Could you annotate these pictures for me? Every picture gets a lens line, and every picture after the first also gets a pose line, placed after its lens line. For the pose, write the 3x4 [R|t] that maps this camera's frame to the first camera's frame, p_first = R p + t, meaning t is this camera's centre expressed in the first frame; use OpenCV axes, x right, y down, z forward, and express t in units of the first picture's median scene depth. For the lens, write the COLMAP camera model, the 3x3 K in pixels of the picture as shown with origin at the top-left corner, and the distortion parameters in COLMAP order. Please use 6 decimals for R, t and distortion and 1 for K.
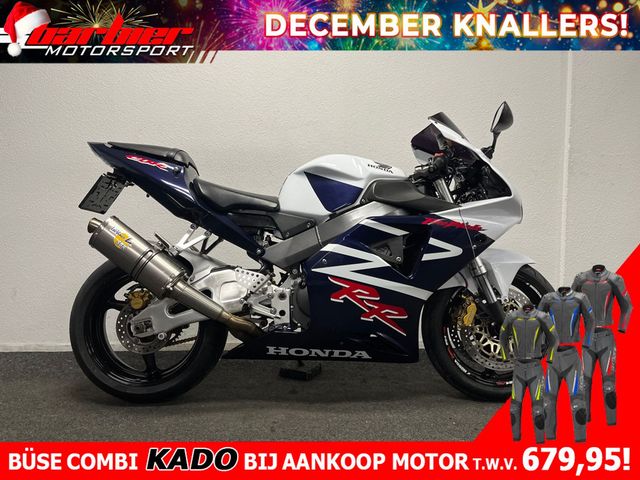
lens RADIAL K [[484.9, 0, 319.2], [0, 484.9, 240.9], [0, 0, 1]] dist [0.054040, -0.053850]
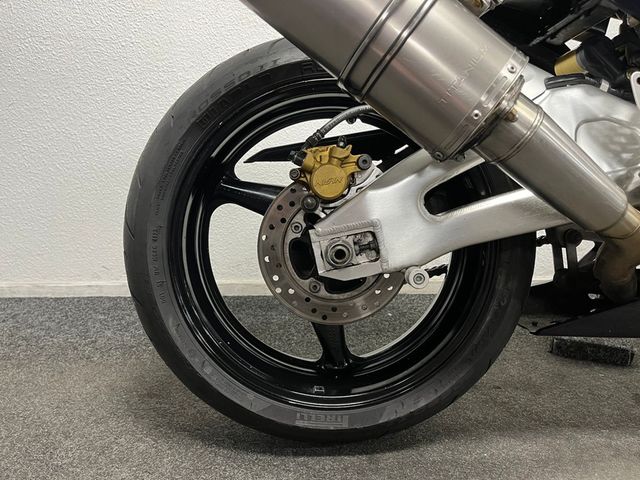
lens RADIAL K [[484.9, 0, 323.1], [0, 484.9, 242.5], [0, 0, 1]] dist [0.054040, -0.053850]
pose [[0.999640, 0.000415, 0.026844, -0.383219], [-0.004454, 0.988592, 0.150555, 0.118540], [-0.026475, -0.150621, 0.988237, 0.659387]]
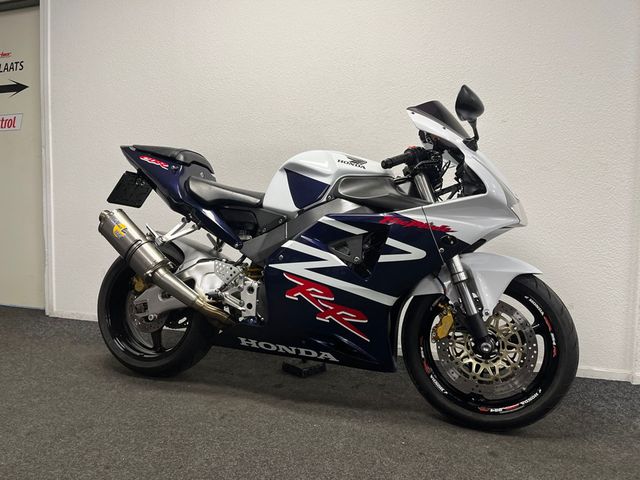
lens RADIAL K [[484.9, 0, 319.9], [0, 484.9, 234.3], [0, 0, 1]] dist [0.054040, -0.053850]
pose [[0.936137, 0.033979, -0.349991, 0.406854], [-0.038267, 0.999253, -0.005342, -0.003113], [0.349548, 0.018394, 0.936738, 0.084597]]
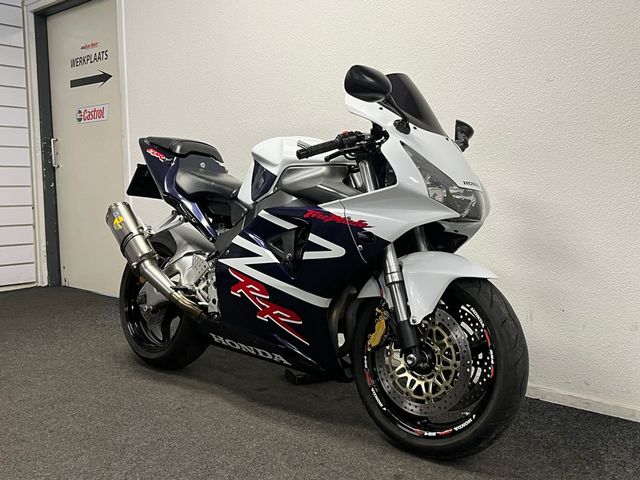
lens RADIAL K [[653.1, 0, 317.7], [0, 653.1, 237.6], [0, 0, 1]] dist [0.065816, 0.000000]
pose [[0.721087, 0.053079, -0.690808, 0.976188], [-0.038947, 0.998590, 0.036074, -0.038733], [0.691749, 0.000892, 0.722138, 0.168873]]
